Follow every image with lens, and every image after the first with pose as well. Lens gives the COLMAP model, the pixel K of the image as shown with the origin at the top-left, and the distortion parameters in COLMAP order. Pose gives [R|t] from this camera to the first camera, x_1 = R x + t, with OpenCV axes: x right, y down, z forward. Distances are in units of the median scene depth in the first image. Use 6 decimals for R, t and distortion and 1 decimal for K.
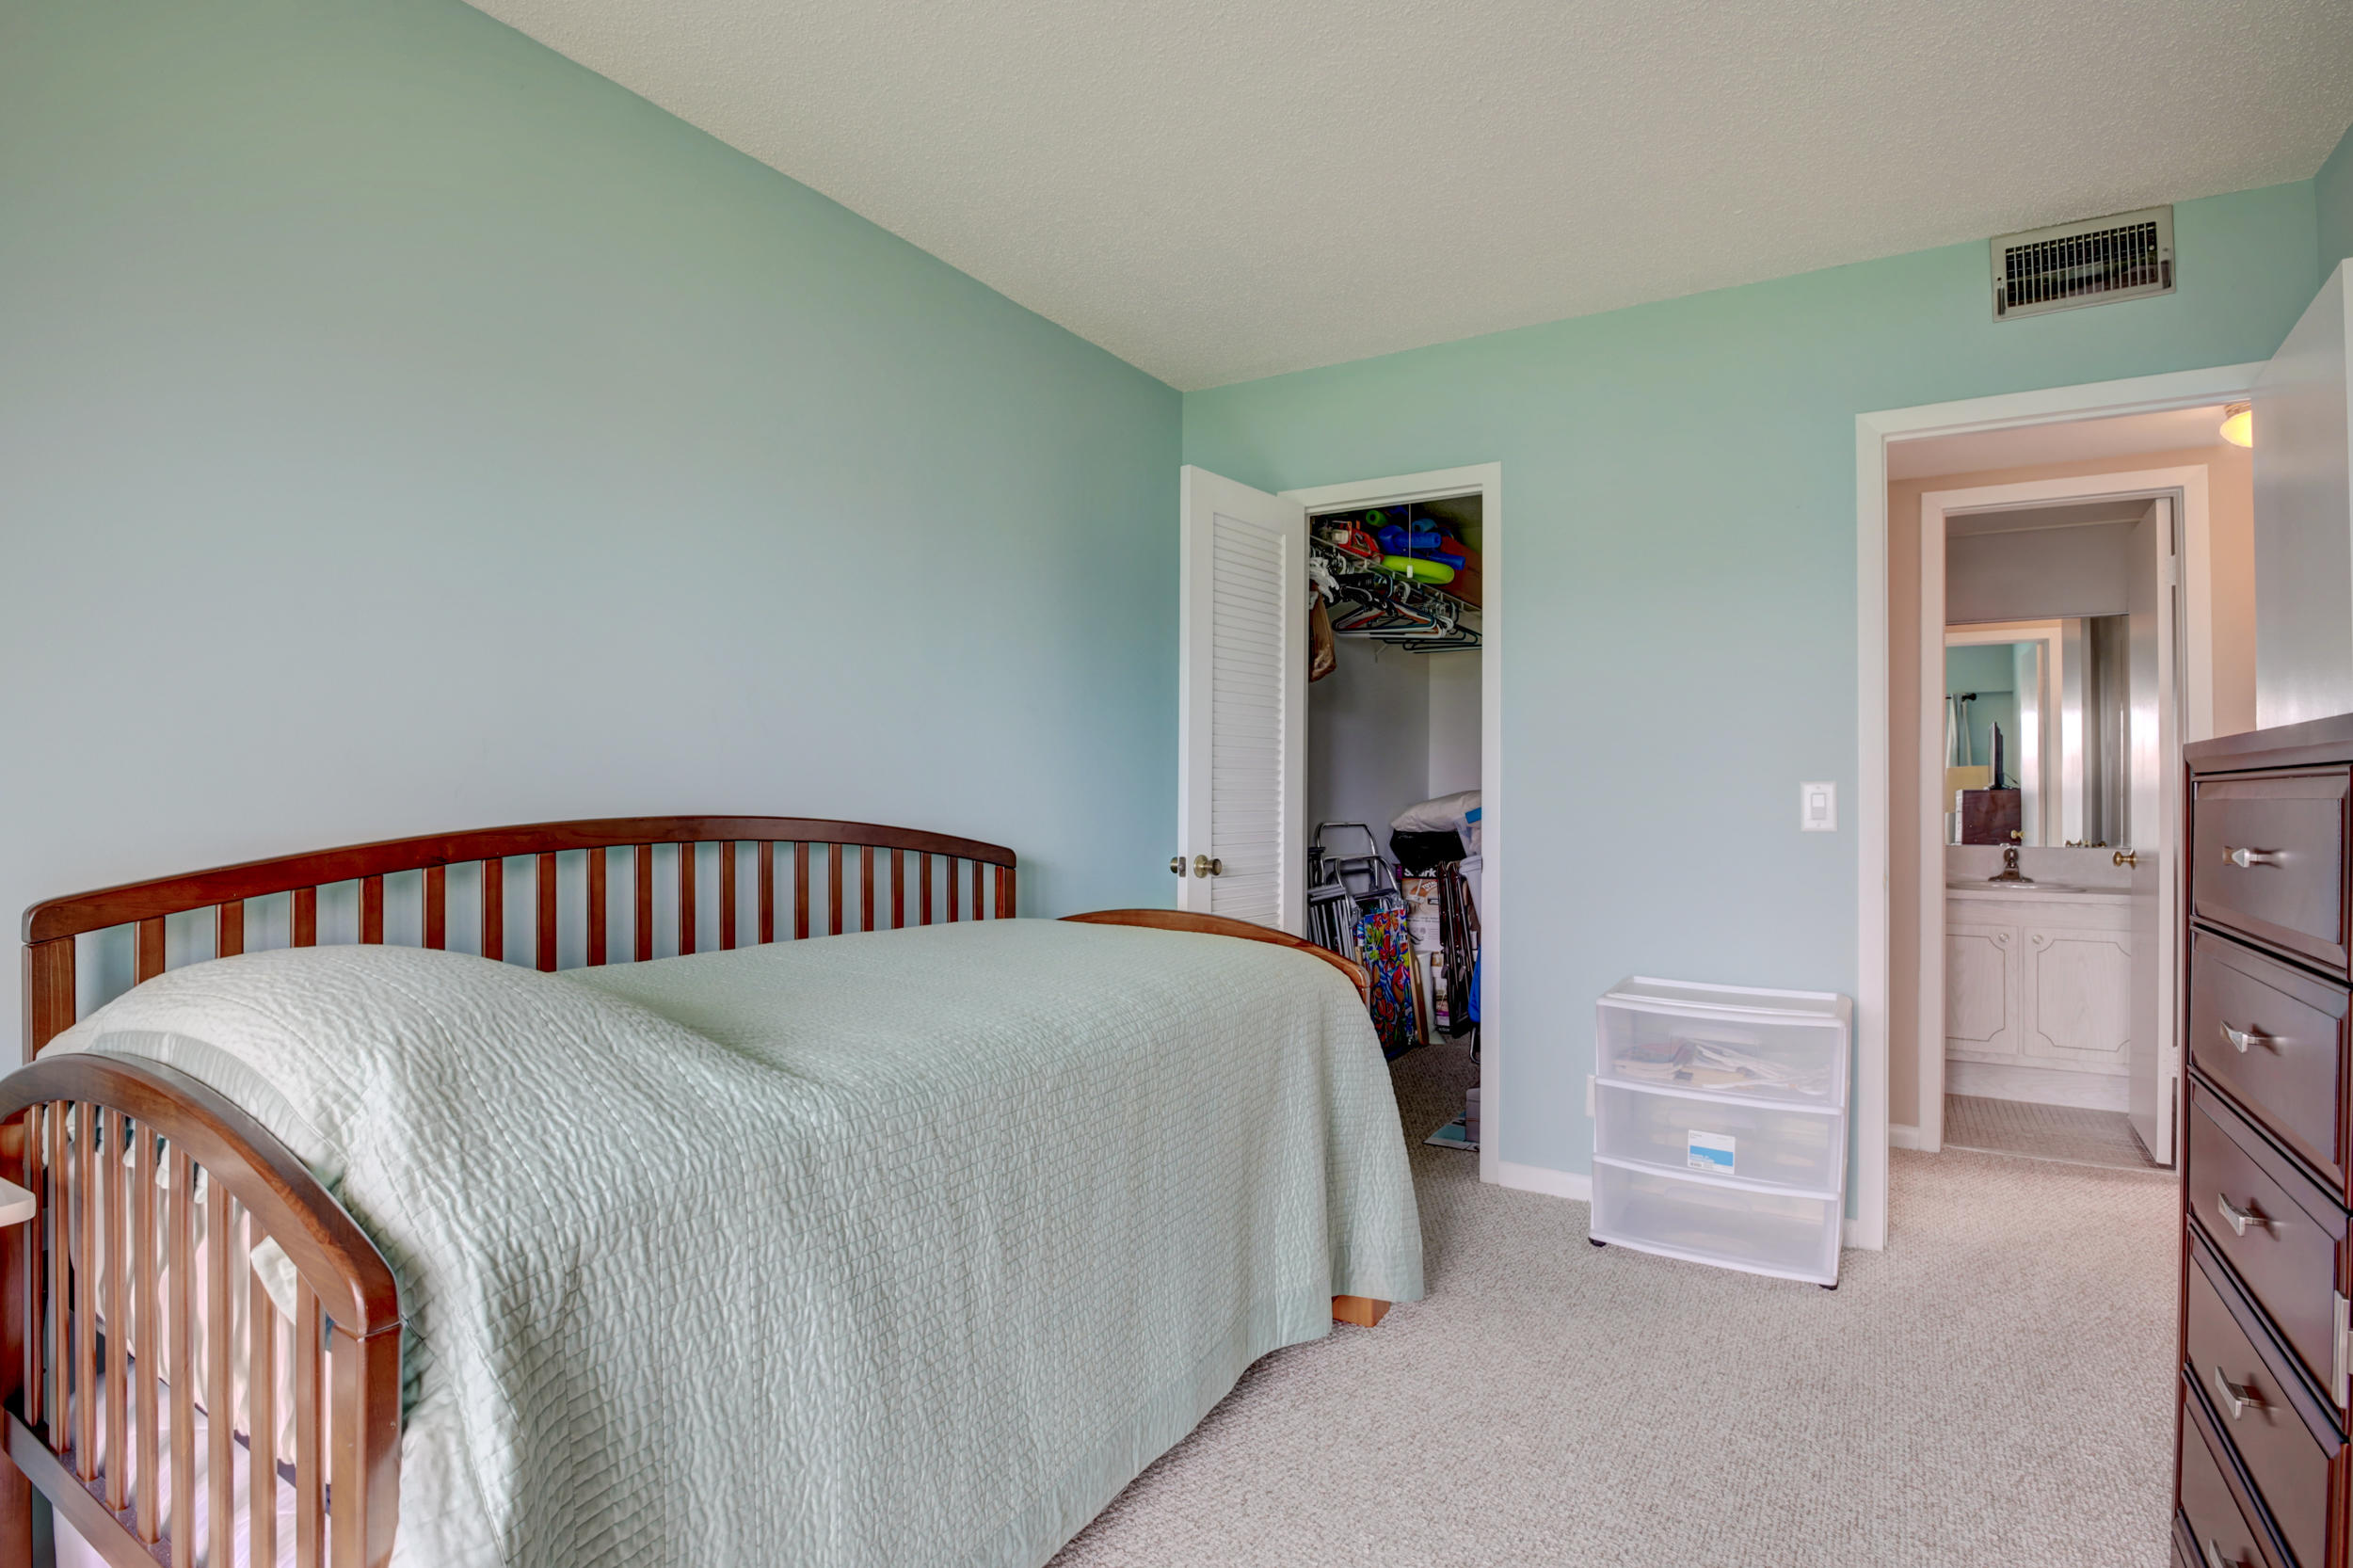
lens RADIAL K [[1156.6, 0, 1149.7], [0, 1156.6, 772.6], [0, 0, 1]] dist [-0.026941, -0.000193]
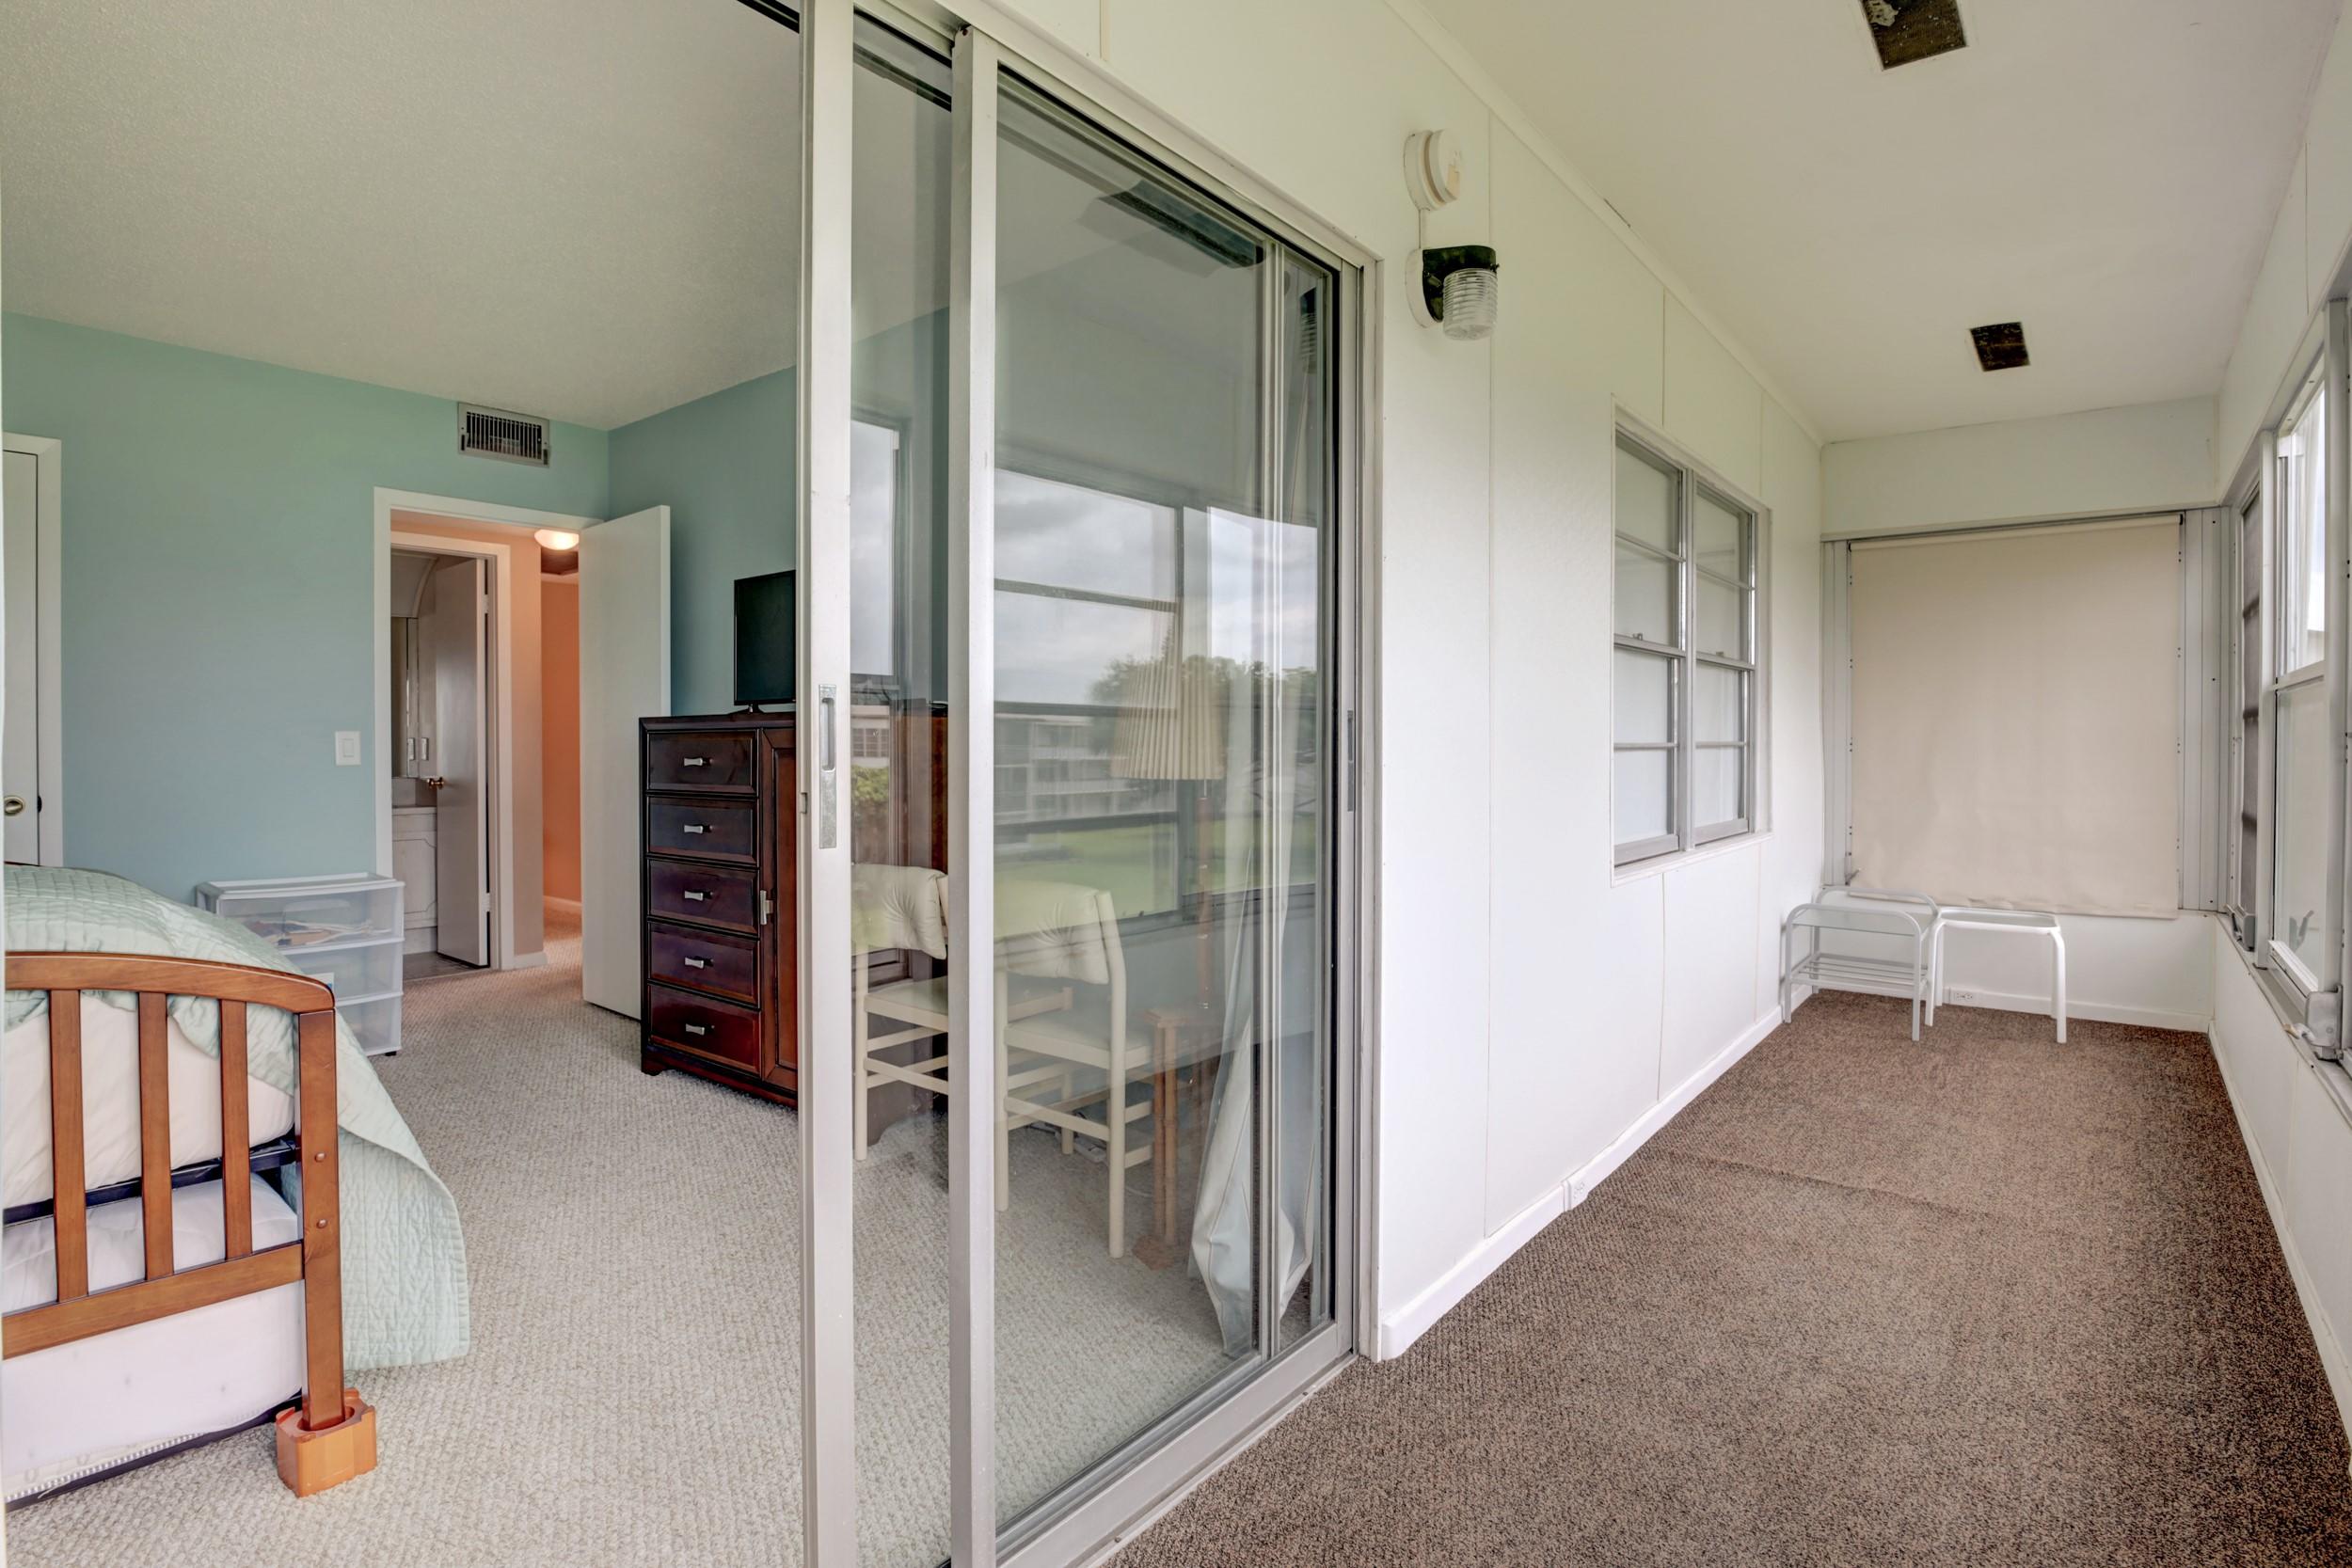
lens RADIAL K [[1156.0, 0, 1149.2], [0, 1156.0, 772.6], [0, 0, 1]] dist [-0.026941, -0.000193]
pose [[0.136808, -0.026123, 0.990253, -0.757863], [-0.004551, 0.999625, 0.026999, 0.010299], [-0.990587, -0.008200, 0.136638, -0.205358]]
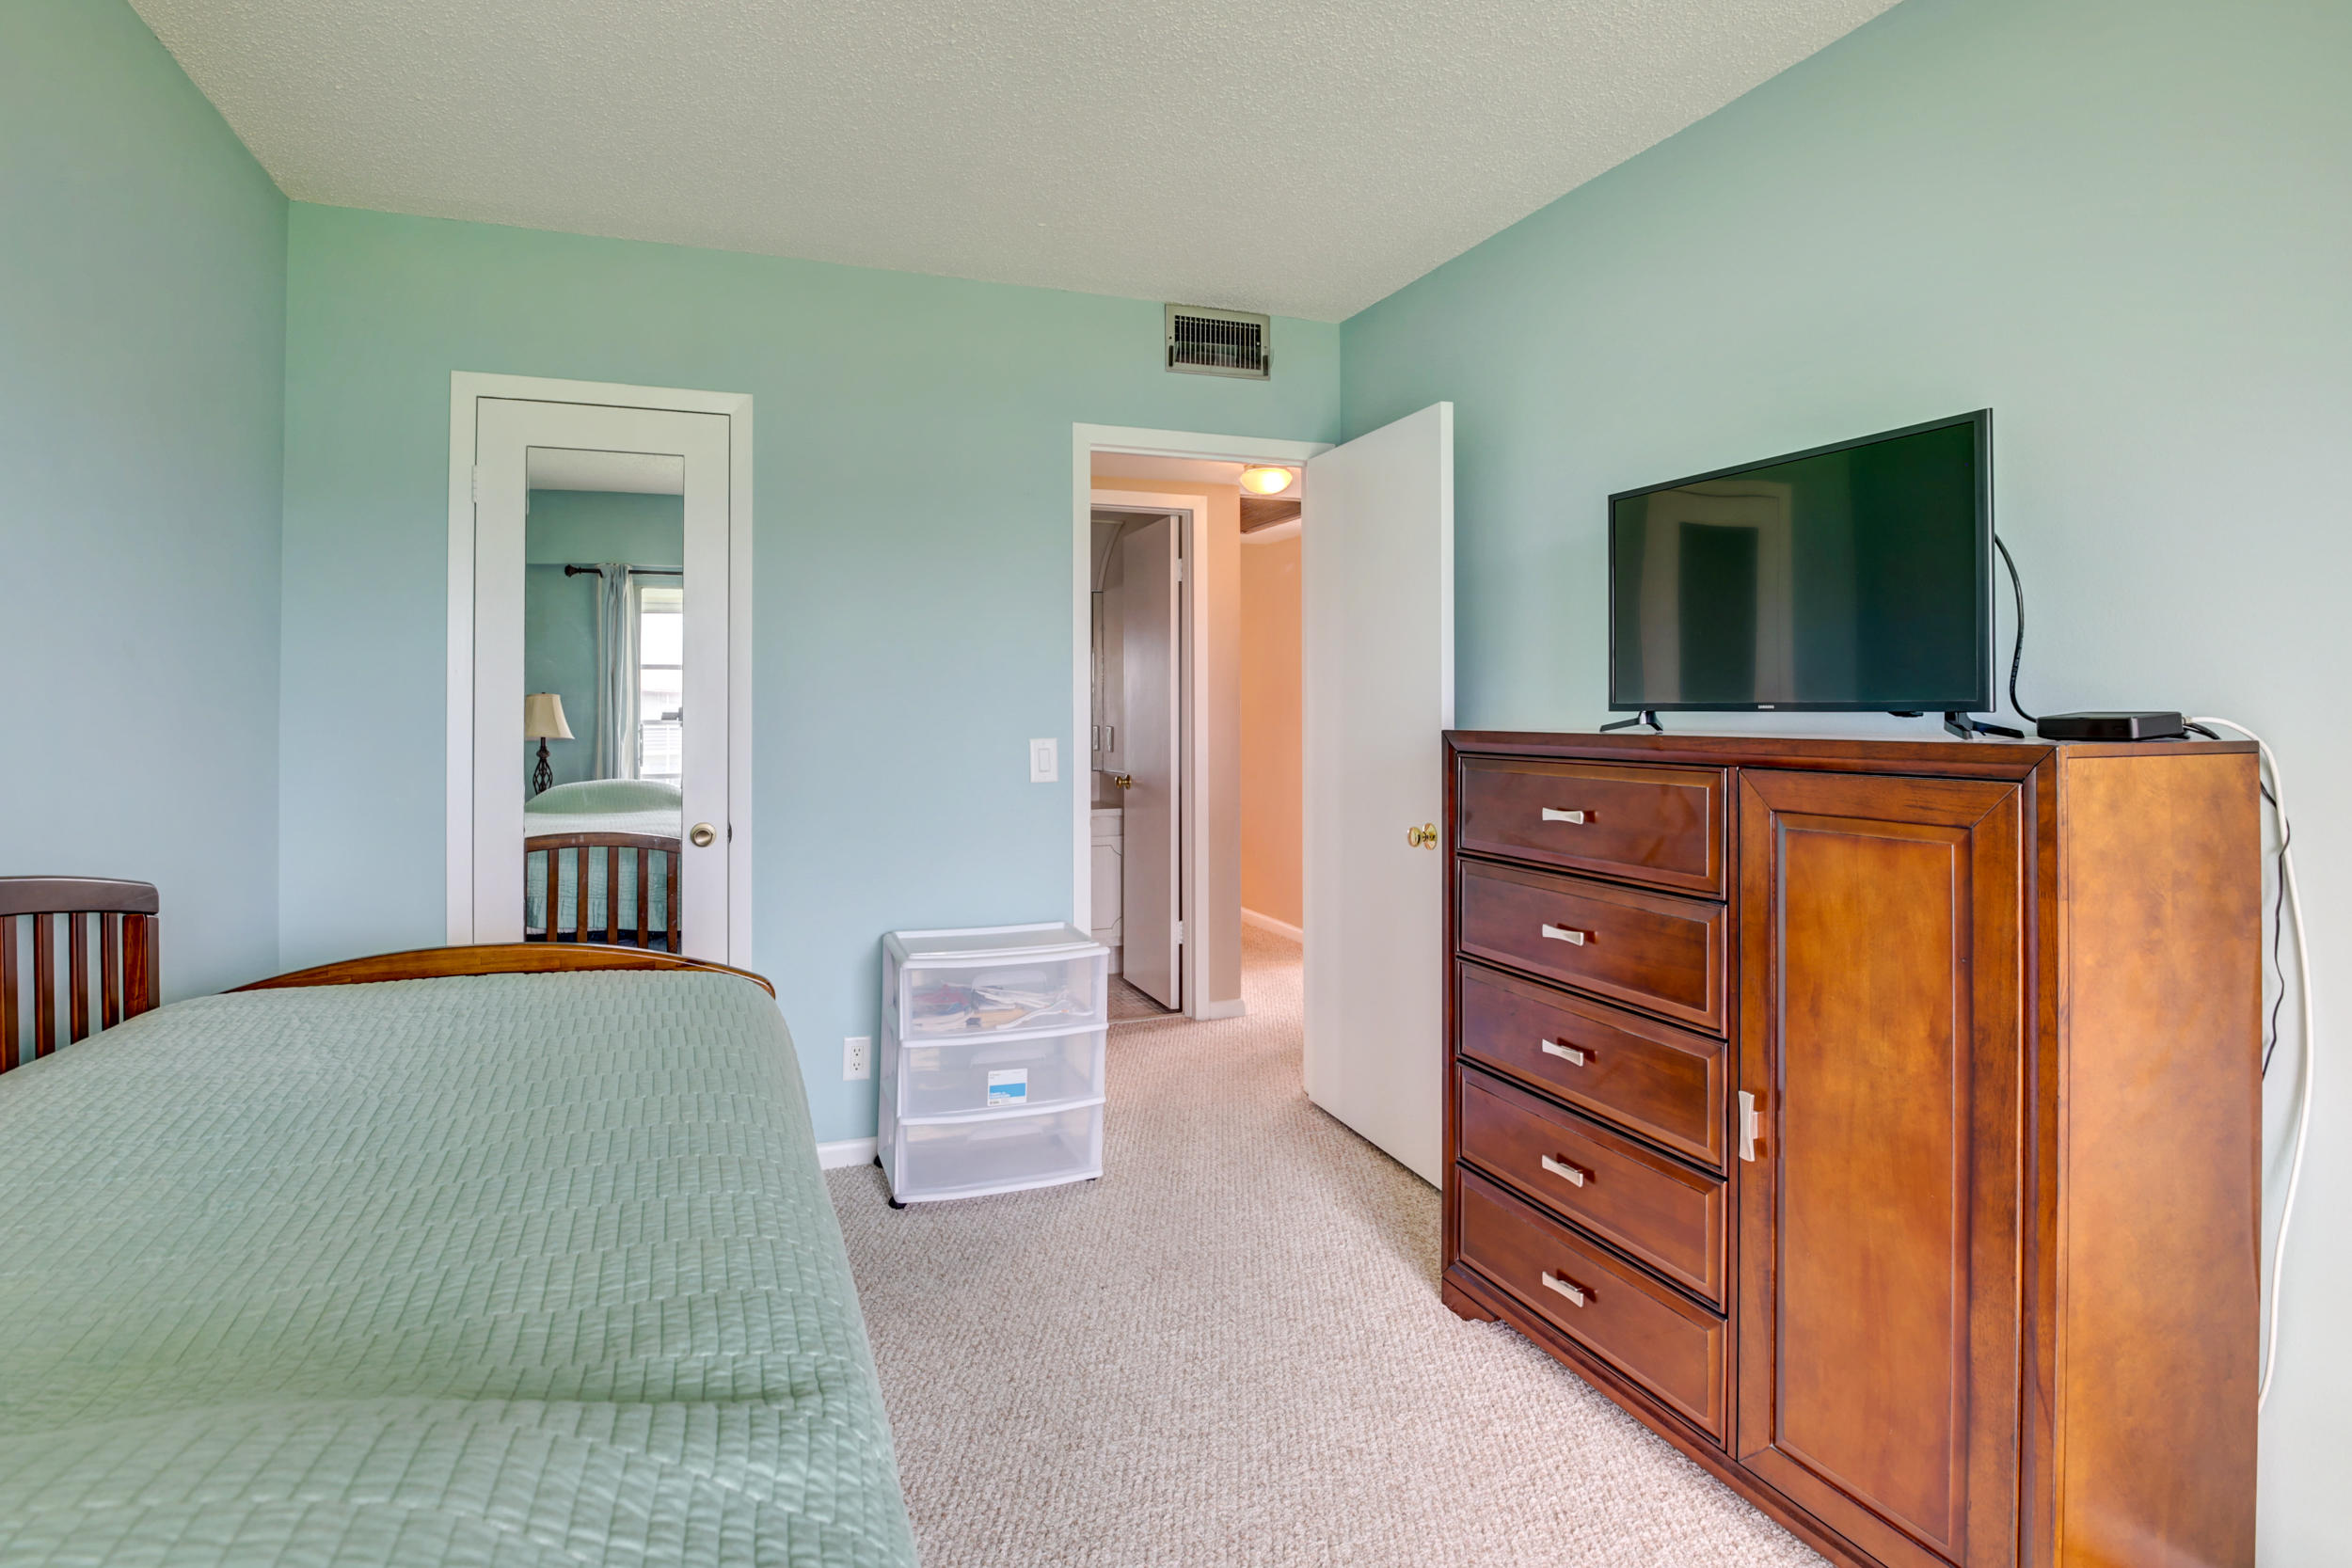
lens RADIAL K [[1156.0, 0, 1149.2], [0, 1156.0, 772.6], [0, 0, 1]] dist [-0.026941, -0.000193]
pose [[0.600553, -0.049327, 0.798062, -0.296276], [-0.001223, 0.998037, 0.062608, -0.038184], [-0.799584, -0.038575, 0.599314, 0.247476]]
